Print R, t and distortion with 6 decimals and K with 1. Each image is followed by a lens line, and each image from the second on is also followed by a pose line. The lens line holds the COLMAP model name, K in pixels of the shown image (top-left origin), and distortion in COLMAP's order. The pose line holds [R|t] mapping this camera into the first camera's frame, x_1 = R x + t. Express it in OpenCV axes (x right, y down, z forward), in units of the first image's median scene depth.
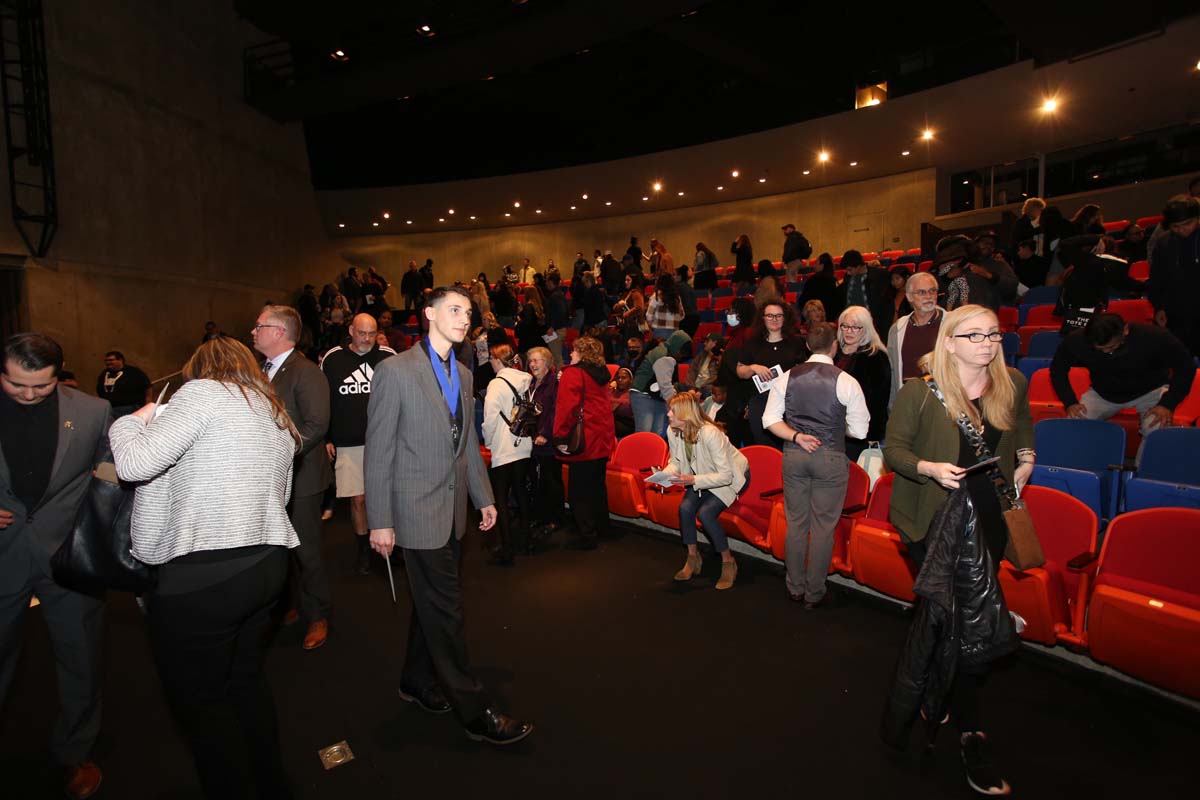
lens RADIAL K [[583.9, 0, 586.5], [0, 583.9, 399.8], [0, 0, 1]] dist [-0.074579, 0.034290]
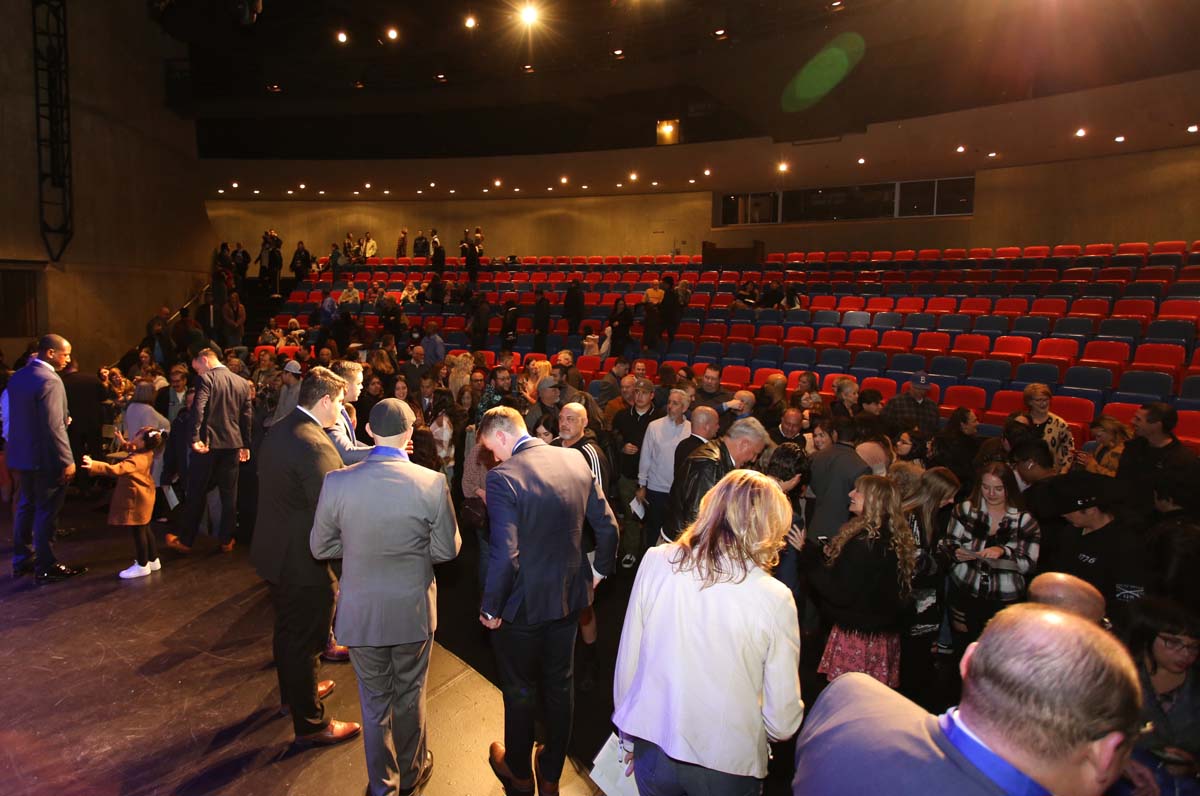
lens RADIAL K [[648.6, 0, 522.3], [0, 648.6, 351.7], [0, 0, 1]] dist [-0.080373, 0.041439]
pose [[0.963933, 0.002164, 0.266137, -0.207146], [-0.004474, 0.999957, 0.008074, -0.042723], [-0.266108, -0.008974, 0.963901, -0.326955]]
